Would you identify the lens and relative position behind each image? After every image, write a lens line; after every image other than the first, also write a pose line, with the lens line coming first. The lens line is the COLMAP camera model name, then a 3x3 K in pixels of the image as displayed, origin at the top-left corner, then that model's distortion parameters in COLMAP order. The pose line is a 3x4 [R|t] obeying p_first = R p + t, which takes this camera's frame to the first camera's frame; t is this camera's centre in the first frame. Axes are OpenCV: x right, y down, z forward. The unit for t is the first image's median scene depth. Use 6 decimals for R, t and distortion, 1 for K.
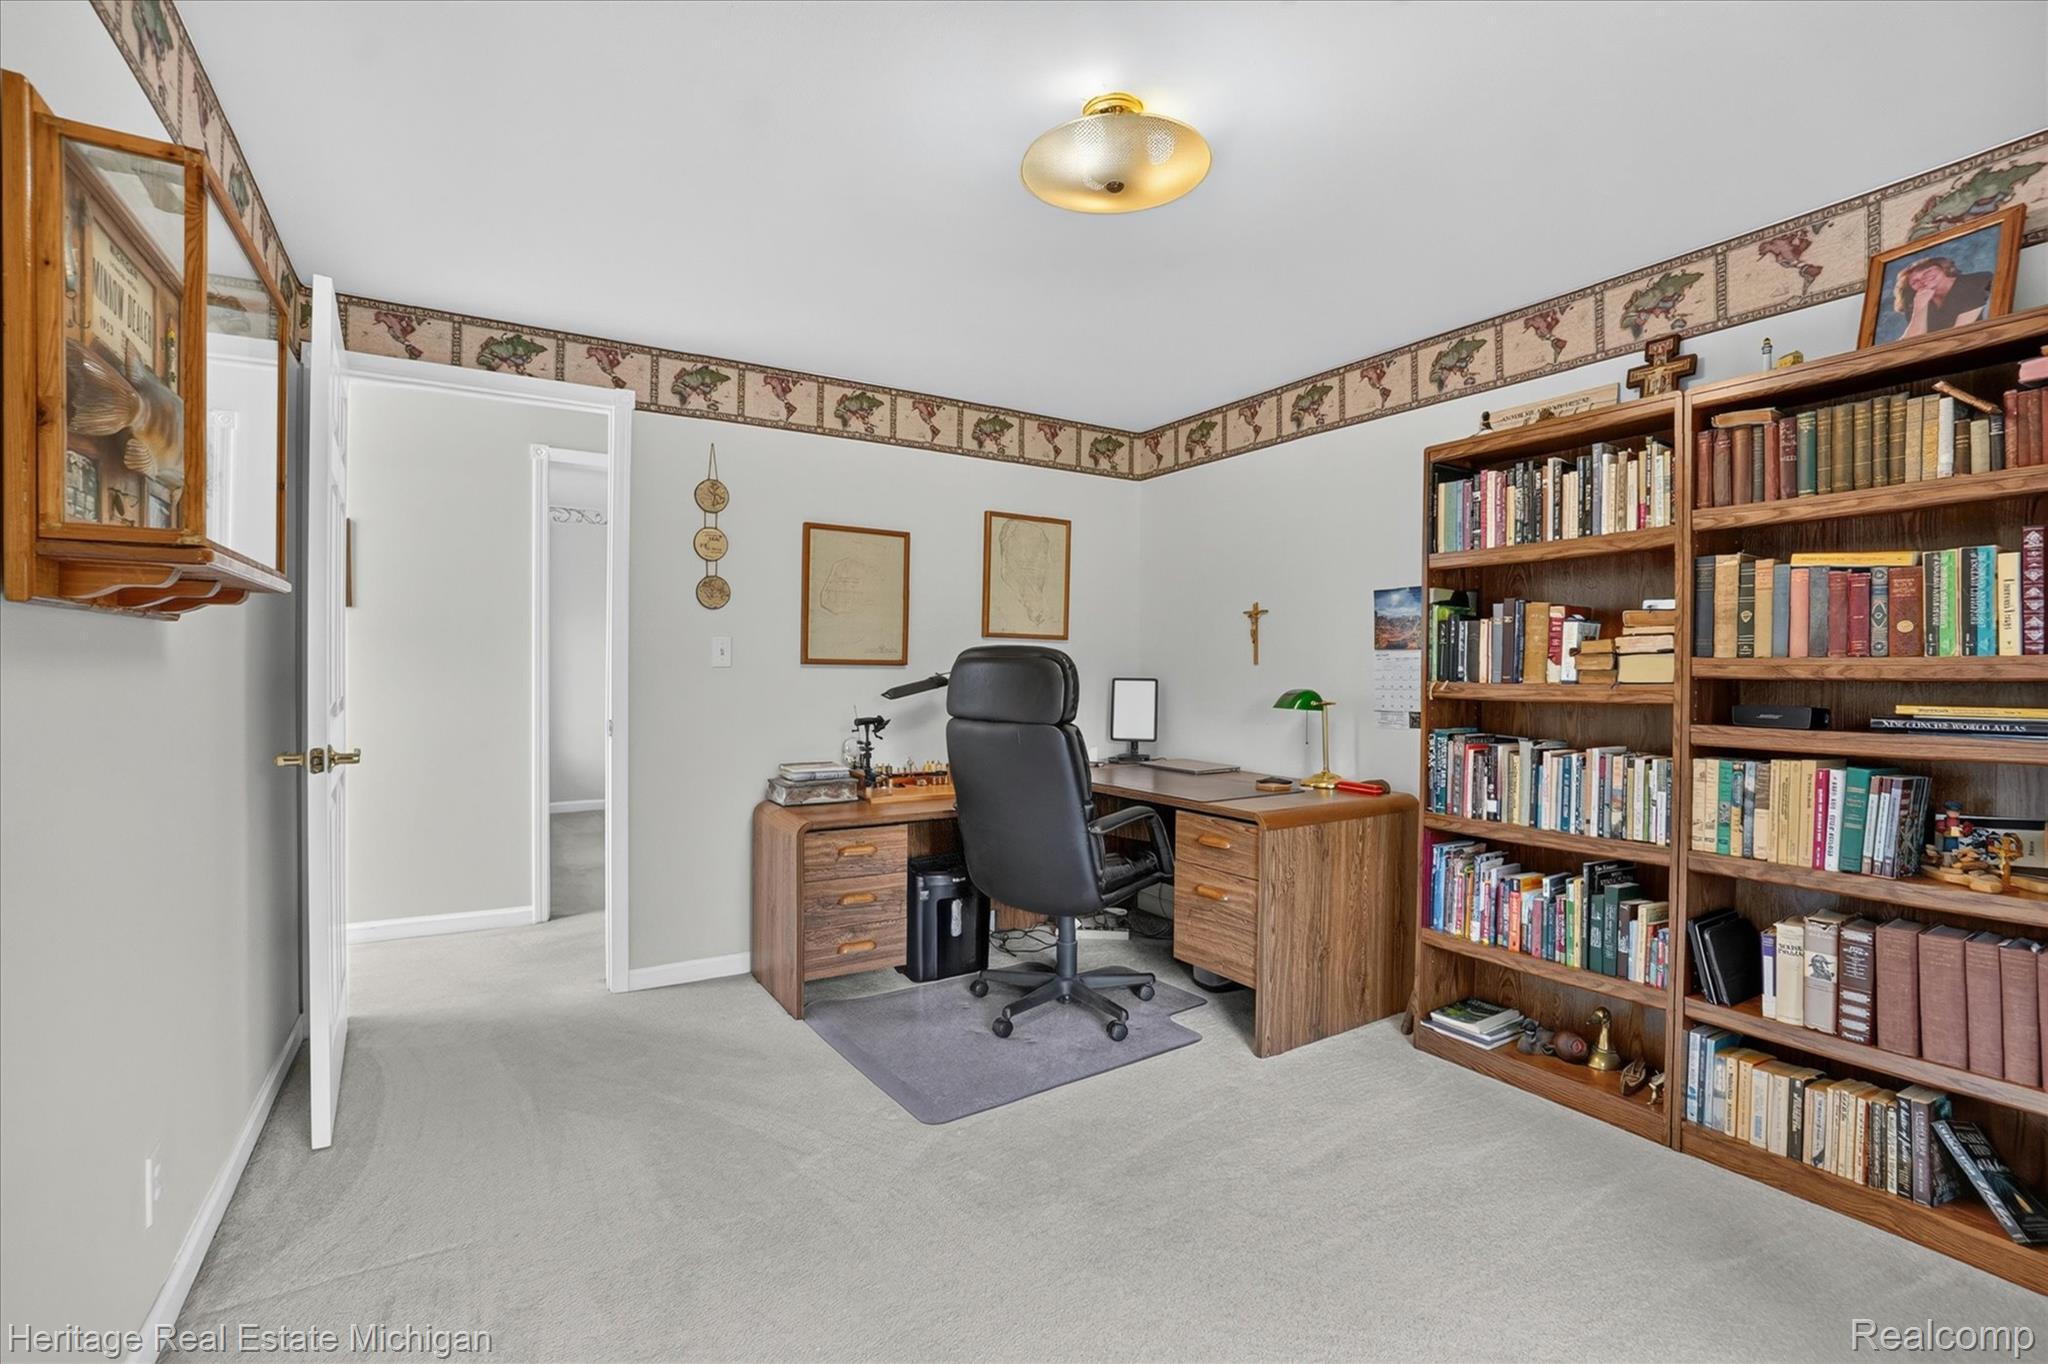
lens RADIAL K [[924.0, 0, 1044.3], [0, 924.0, 675.3], [0, 0, 1]] dist [-0.034830, 0.009589]
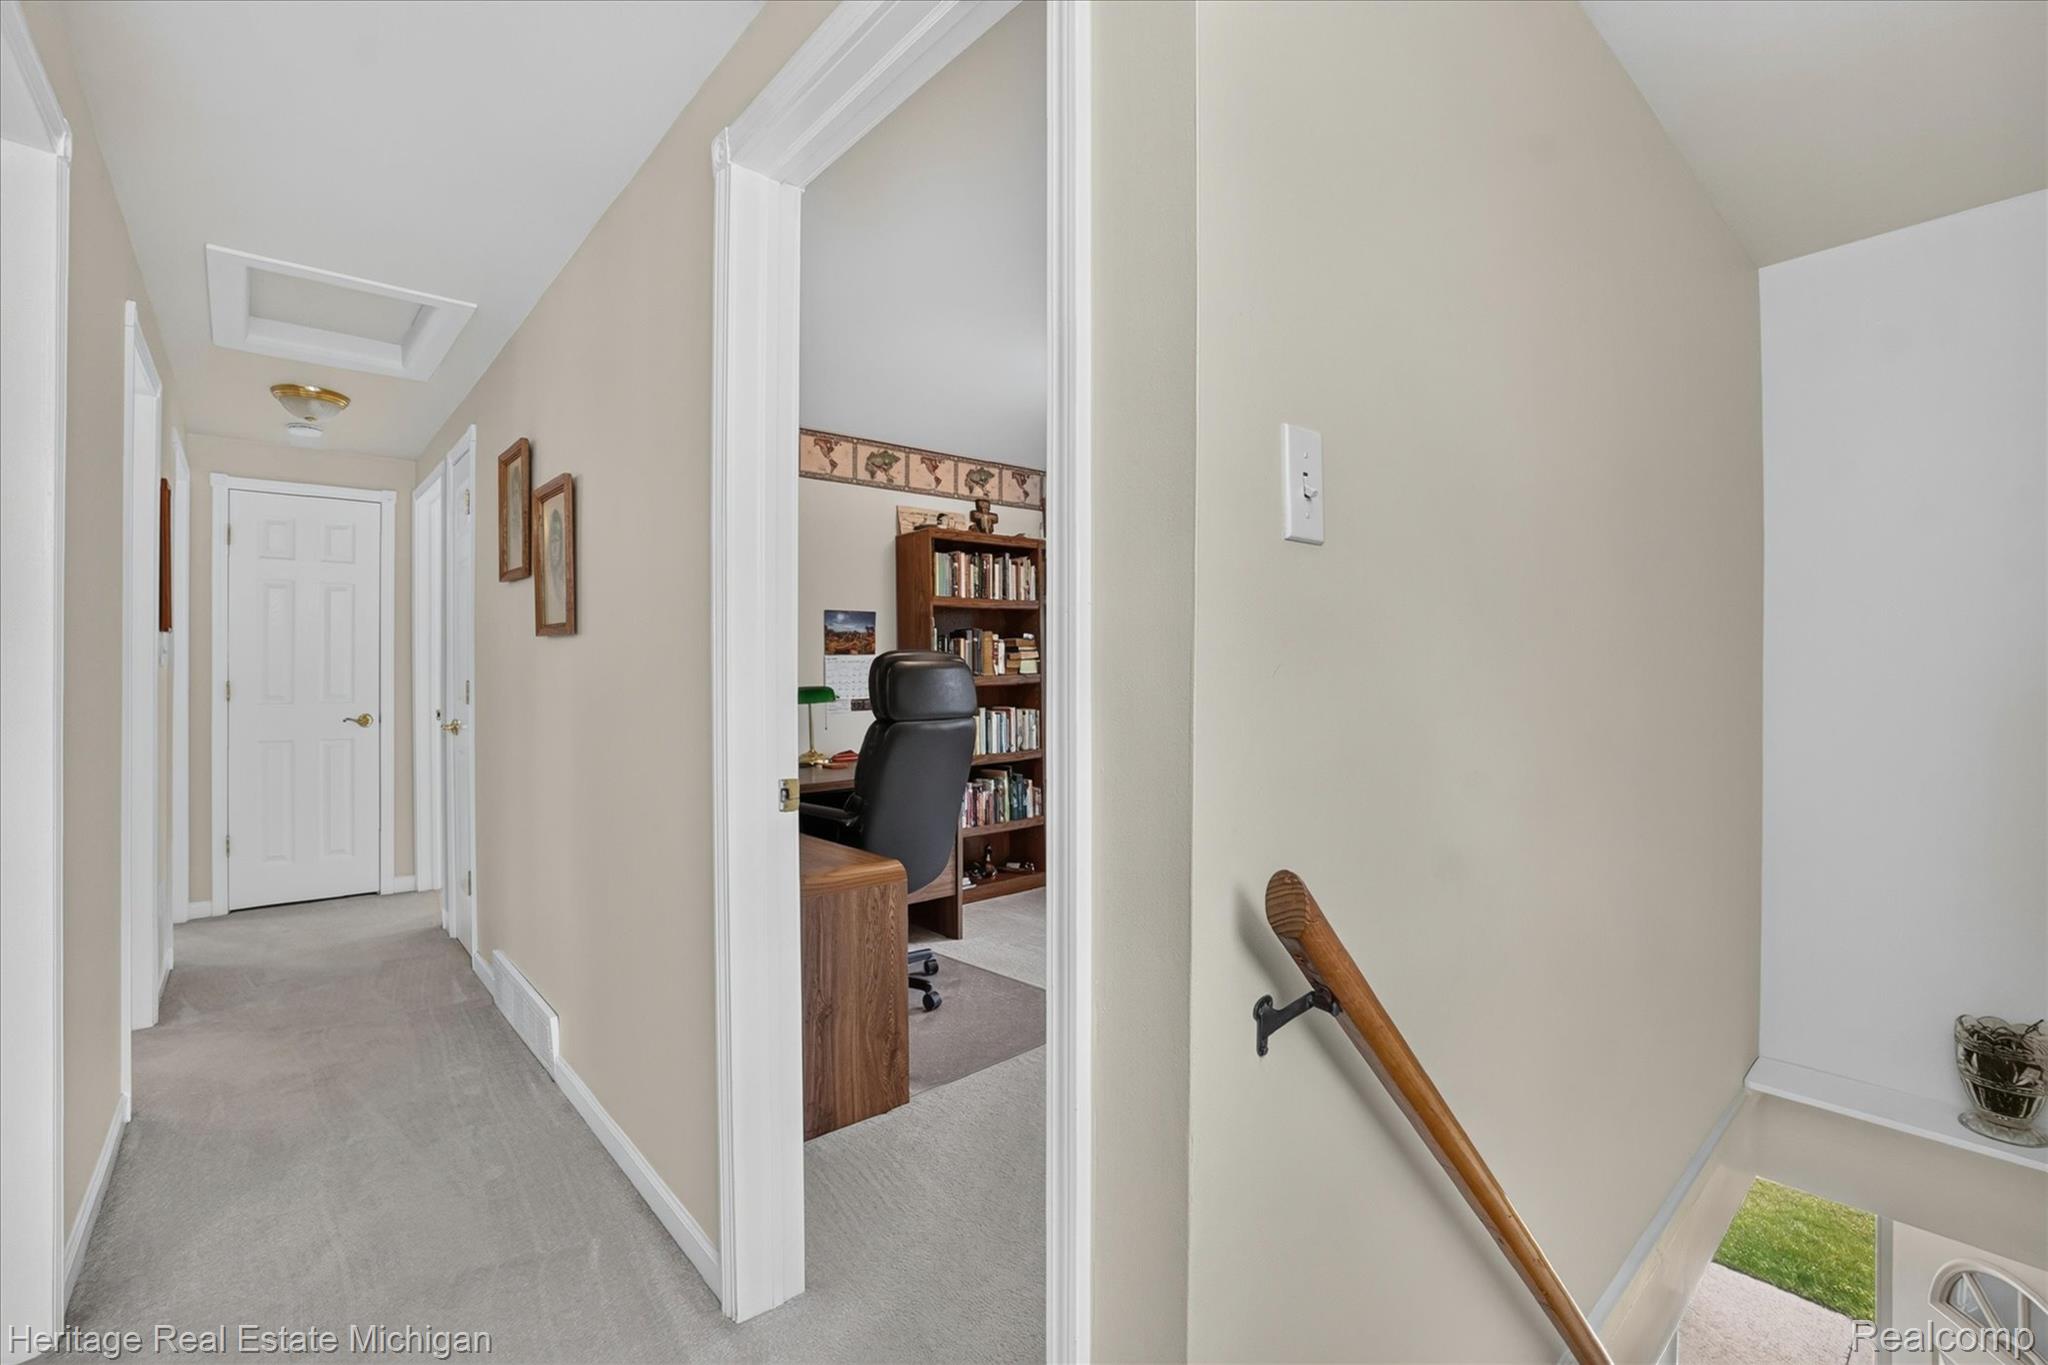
lens RADIAL K [[924.0, 0, 1031.6], [0, 924.0, 669.0], [0, 0, 1]] dist [-0.034830, 0.009589]
pose [[-0.153910, -0.009727, 0.988037, -1.380493], [0.013987, 0.999830, 0.012022, -0.026670], [-0.987986, 0.015670, -0.153747, 1.264622]]
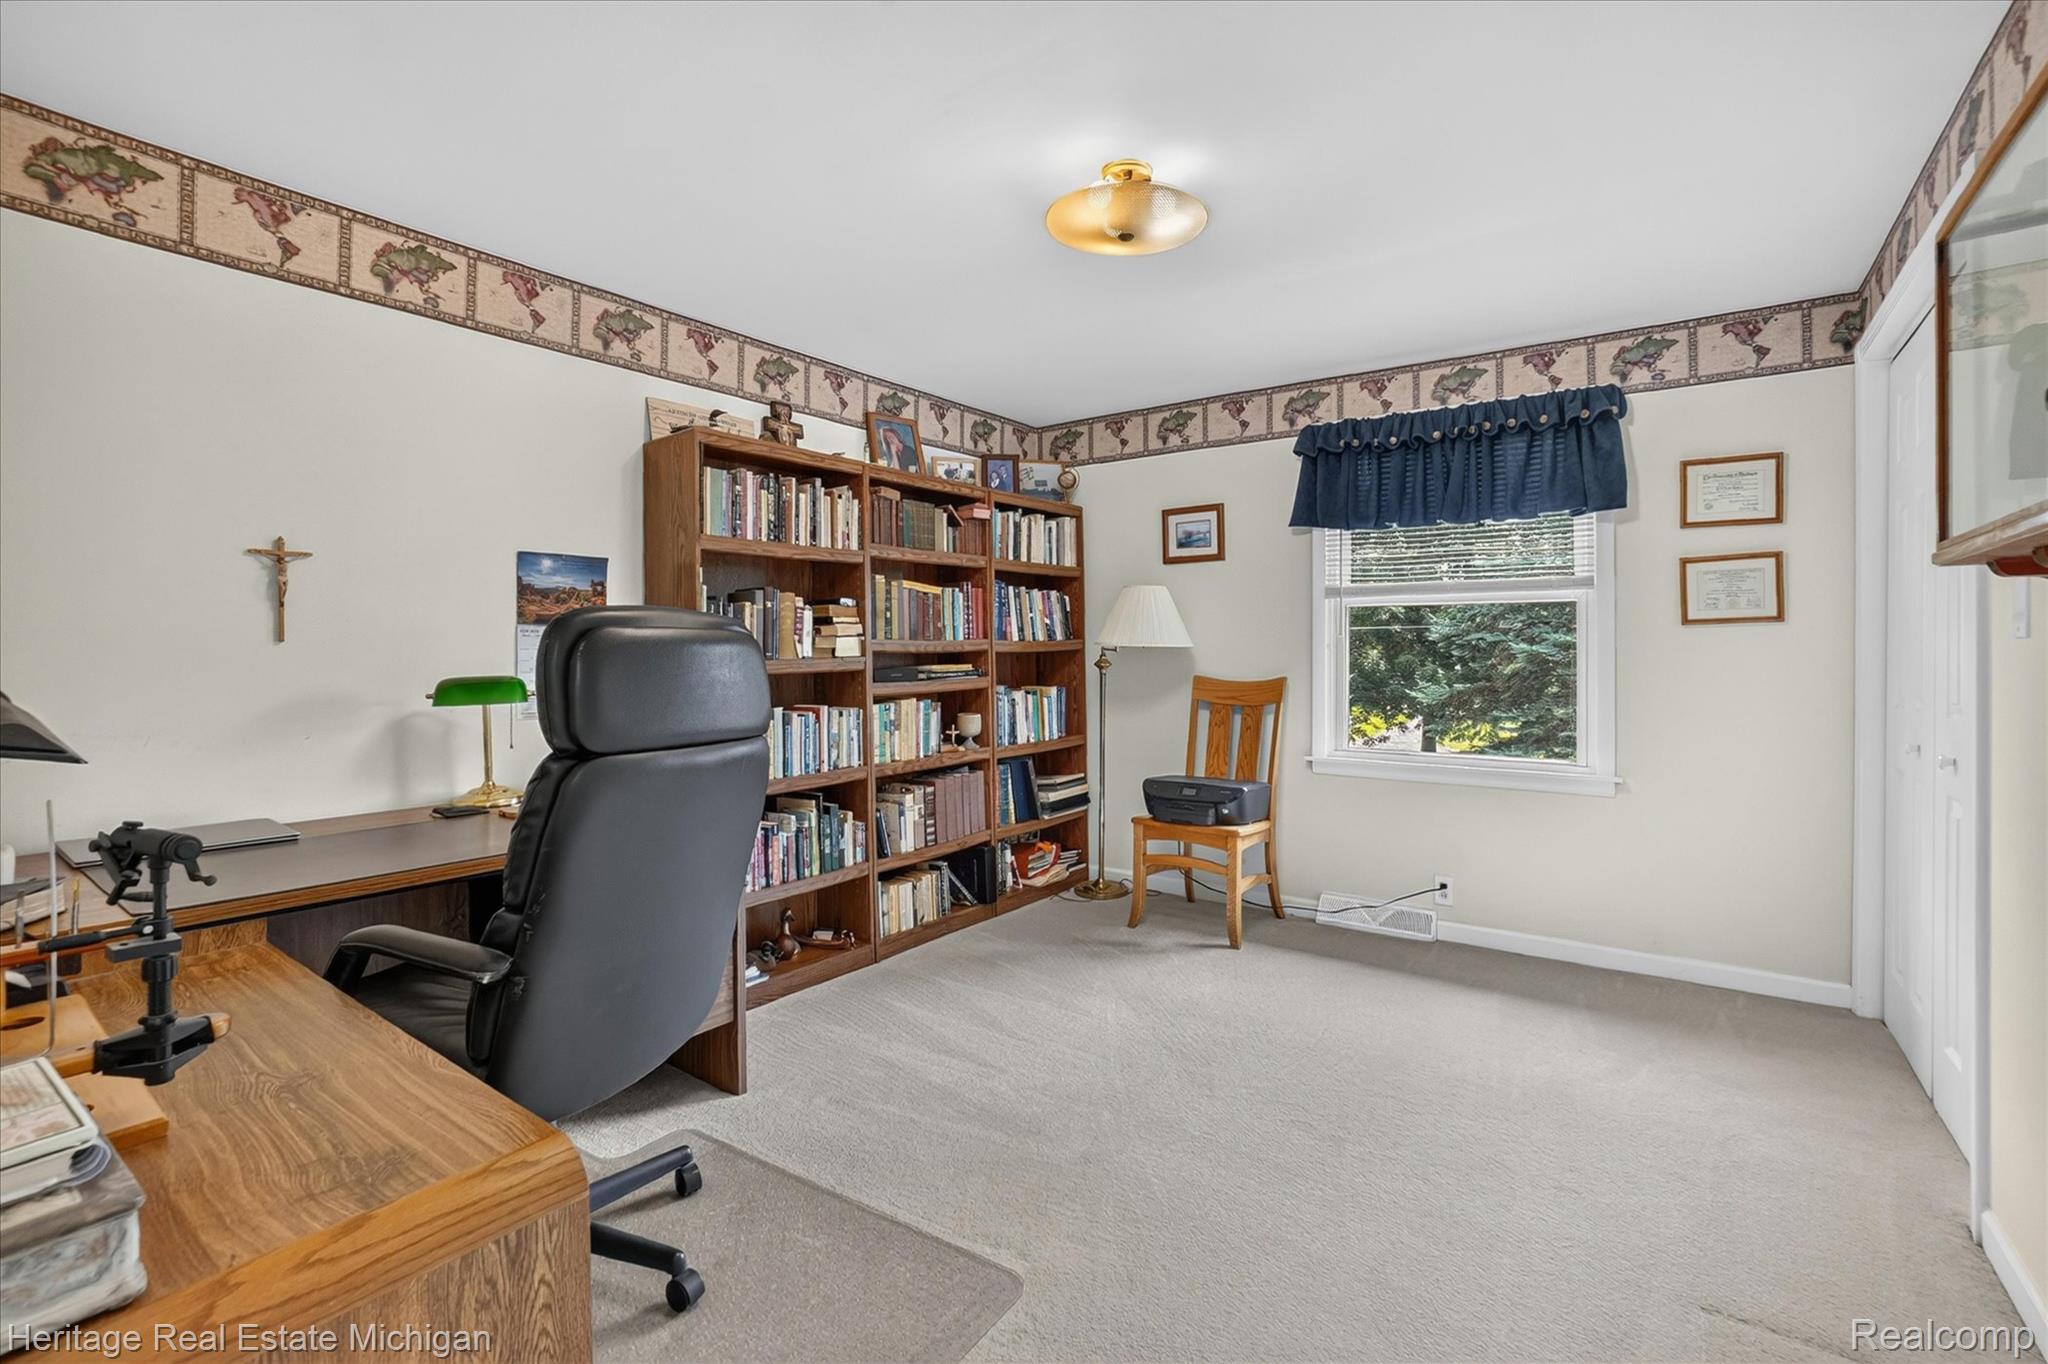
lens RADIAL K [[924.0, 0, 1010.8], [0, 924.0, 647.2], [0, 0, 1]] dist [-0.034830, 0.009589]
pose [[-0.347404, -0.003492, 0.937709, -0.762145], [0.007130, 0.999954, 0.006365, -0.013199], [-0.937689, 0.008897, -0.347363, 1.211654]]
